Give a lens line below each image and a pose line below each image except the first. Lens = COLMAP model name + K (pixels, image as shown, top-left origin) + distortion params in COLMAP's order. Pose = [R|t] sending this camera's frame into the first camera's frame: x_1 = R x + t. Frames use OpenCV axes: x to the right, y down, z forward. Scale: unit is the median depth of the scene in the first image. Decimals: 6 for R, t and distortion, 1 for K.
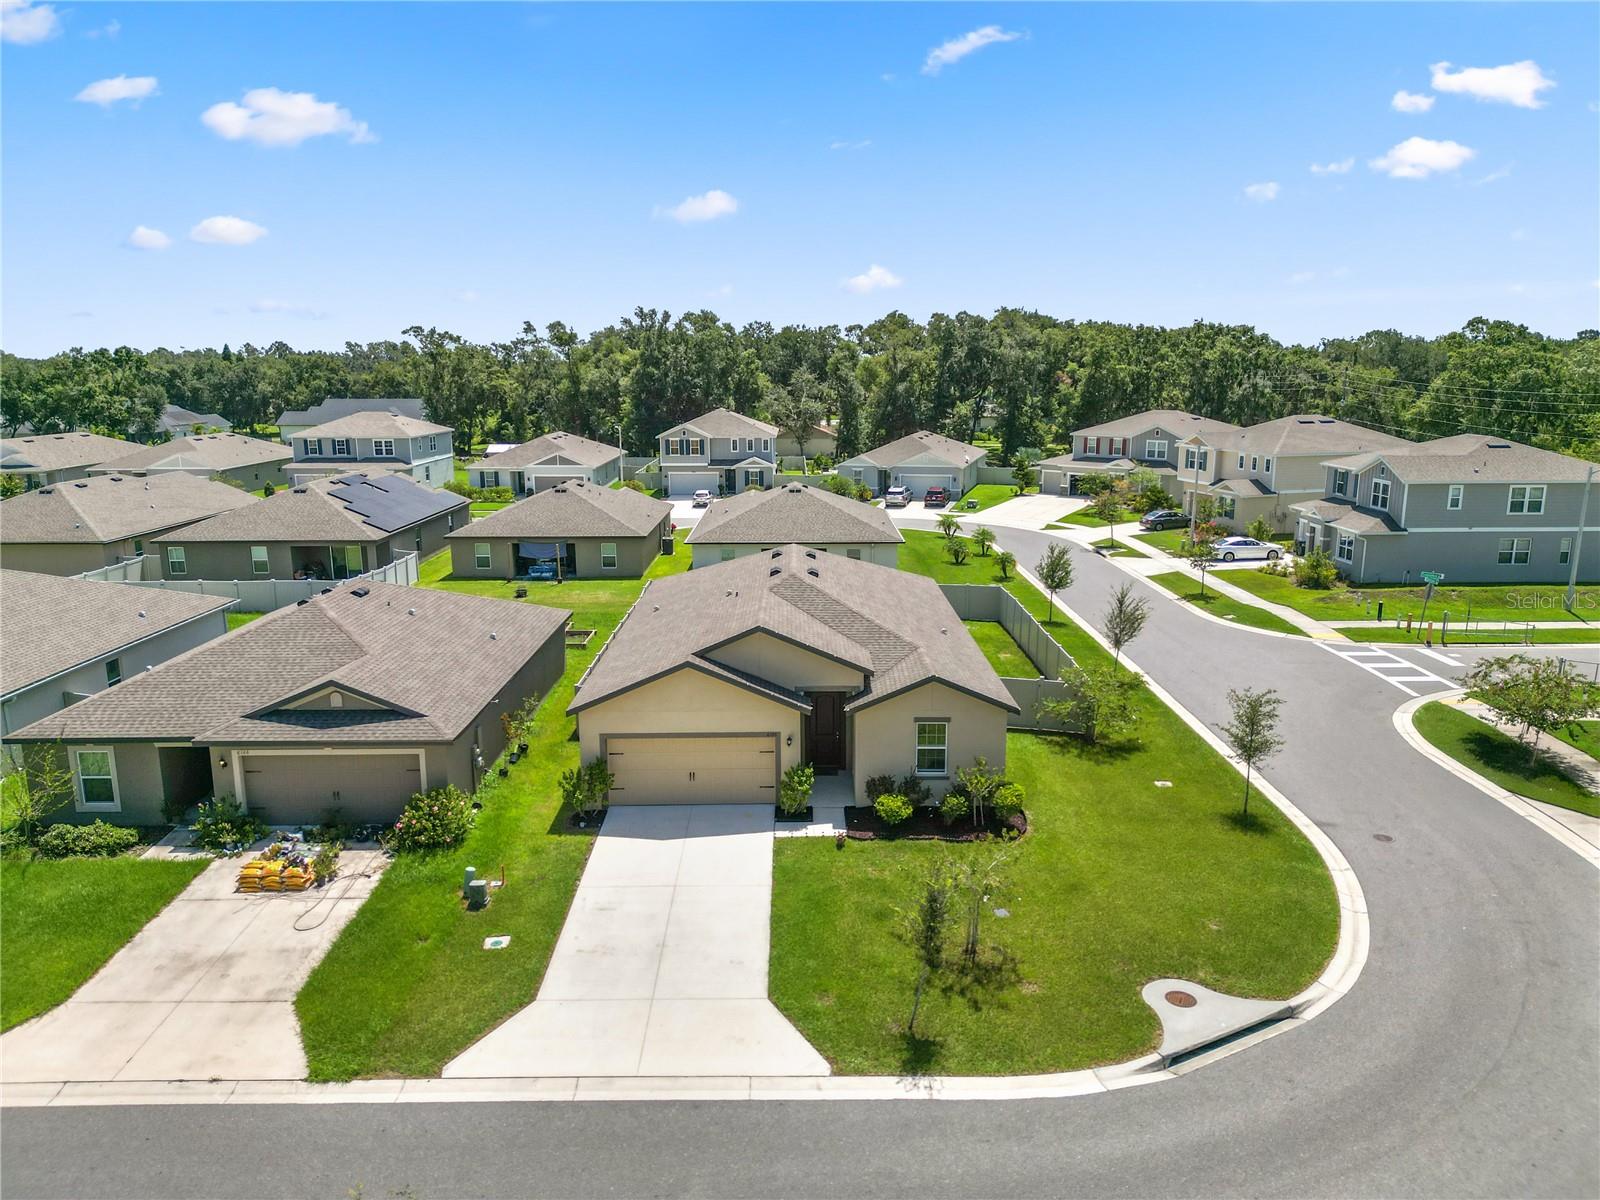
lens RADIAL K [[1116.0, 0, 798.8], [0, 1116.0, 610.7], [0, 0, 1]] dist [0.085923, -0.084058]
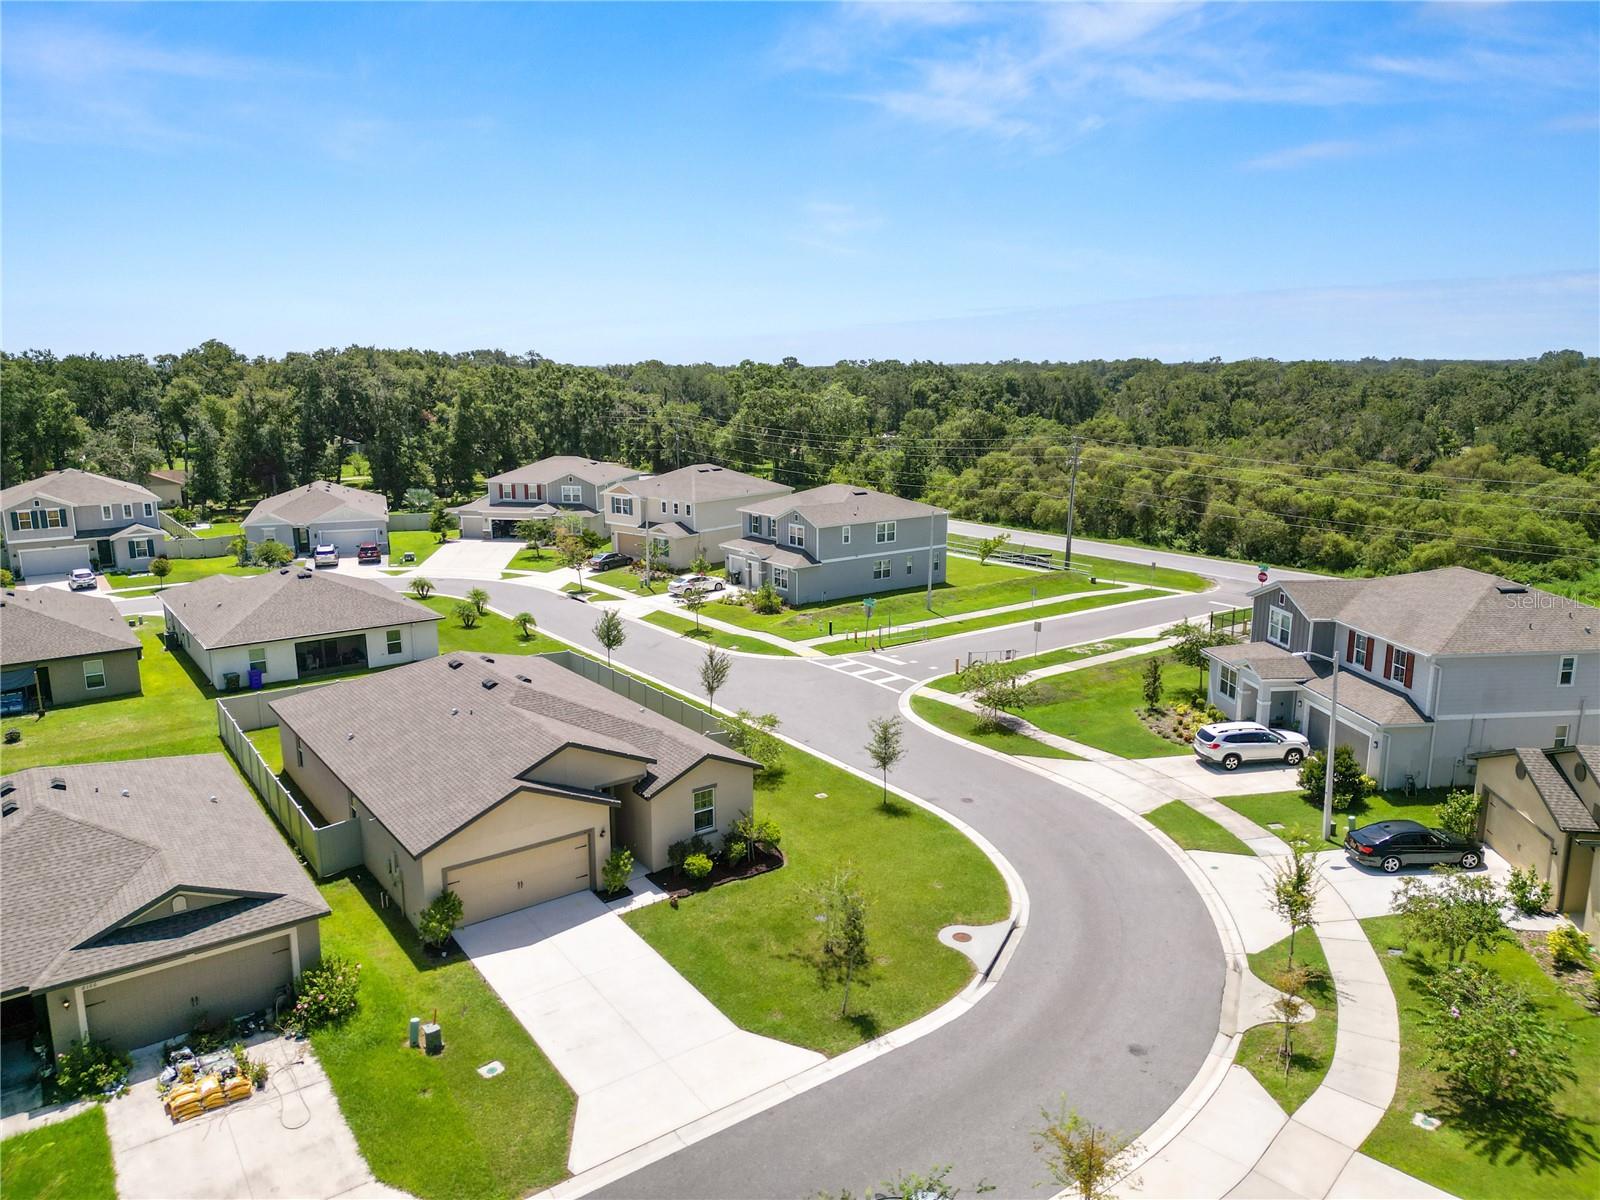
lens RADIAL K [[1116.0, 0, 798.8], [0, 1116.0, 610.7], [0, 0, 1]] dist [0.085923, -0.084058]
pose [[0.808302, -0.124211, 0.575517, -0.484527], [0.125291, 0.991392, 0.037999, -0.132764], [-0.575283, 0.041393, 0.816907, -0.101558]]
